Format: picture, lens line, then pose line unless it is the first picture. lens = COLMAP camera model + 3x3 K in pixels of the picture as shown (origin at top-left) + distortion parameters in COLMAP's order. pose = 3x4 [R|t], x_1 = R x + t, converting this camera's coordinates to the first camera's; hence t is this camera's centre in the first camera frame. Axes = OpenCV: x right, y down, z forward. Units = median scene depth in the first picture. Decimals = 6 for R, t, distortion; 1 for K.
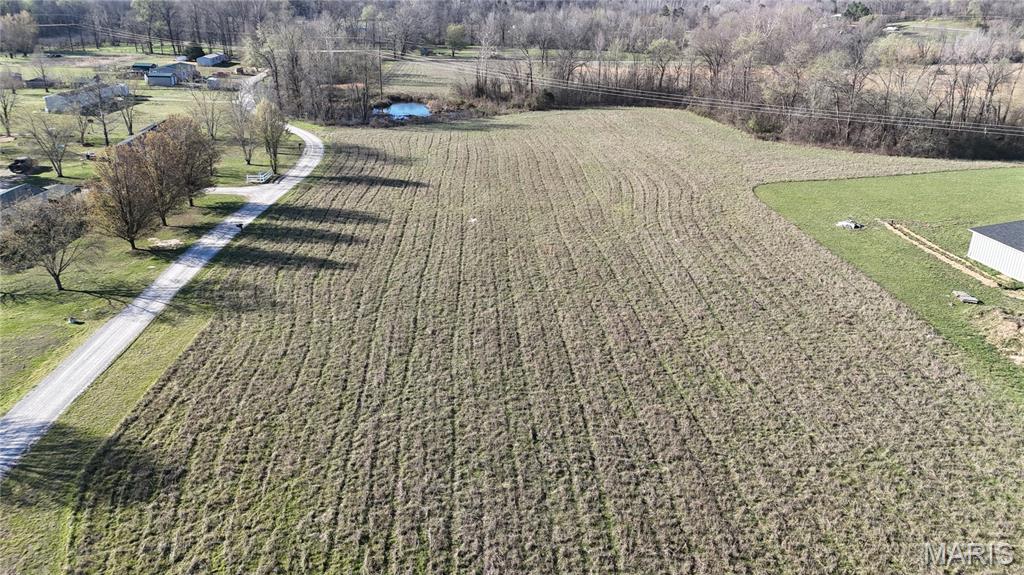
lens RADIAL K [[750.1, 0, 517.6], [0, 750.1, 289.1], [0, 0, 1]] dist [0.076362, -0.065902]
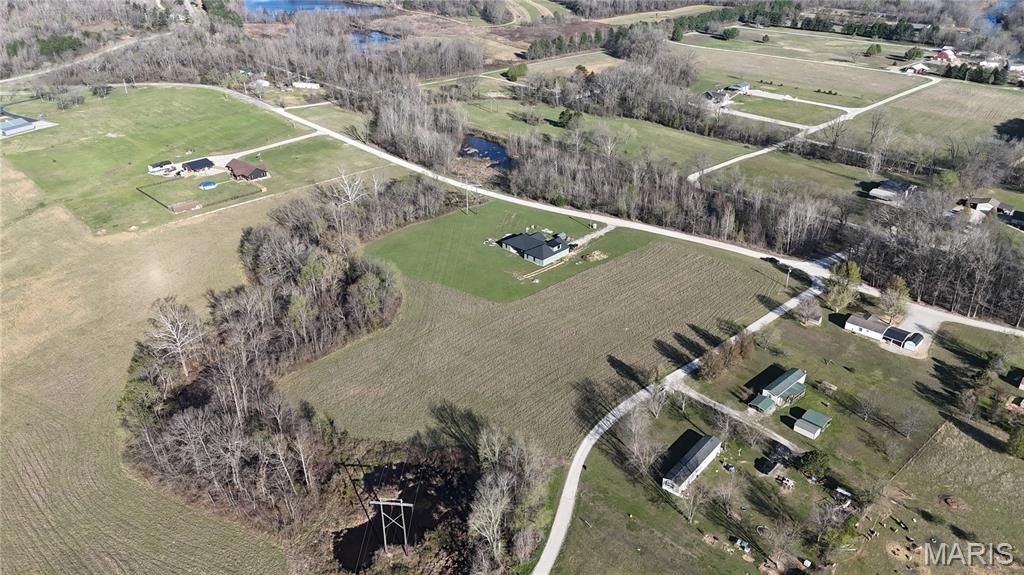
lens RADIAL K [[750.1, 0, 517.6], [0, 750.1, 289.1], [0, 0, 1]] dist [0.076362, -0.065902]
pose [[-0.655571, -0.362466, 0.662453, -1.672286], [0.259895, 0.715370, 0.648614, -2.226795], [-0.709000, 0.597381, -0.374773, 2.395613]]
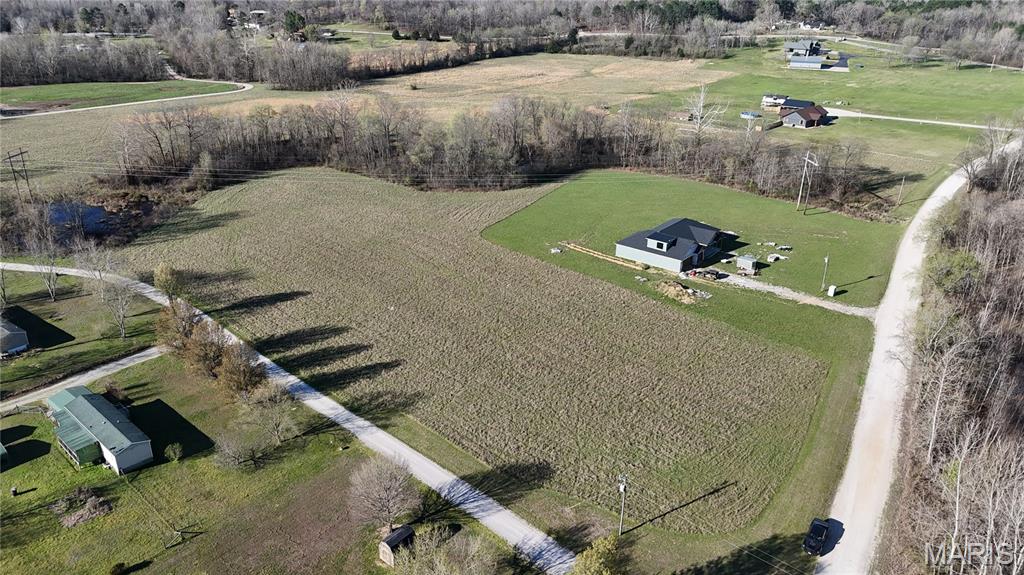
lens RADIAL K [[750.1, 0, 517.6], [0, 750.1, 289.1], [0, 0, 1]] dist [0.076362, -0.065902]
pose [[0.709042, -0.288283, 0.643546, -0.933330], [0.253285, 0.955831, 0.149112, -0.320693], [-0.658108, 0.057274, 0.750742, -0.363298]]
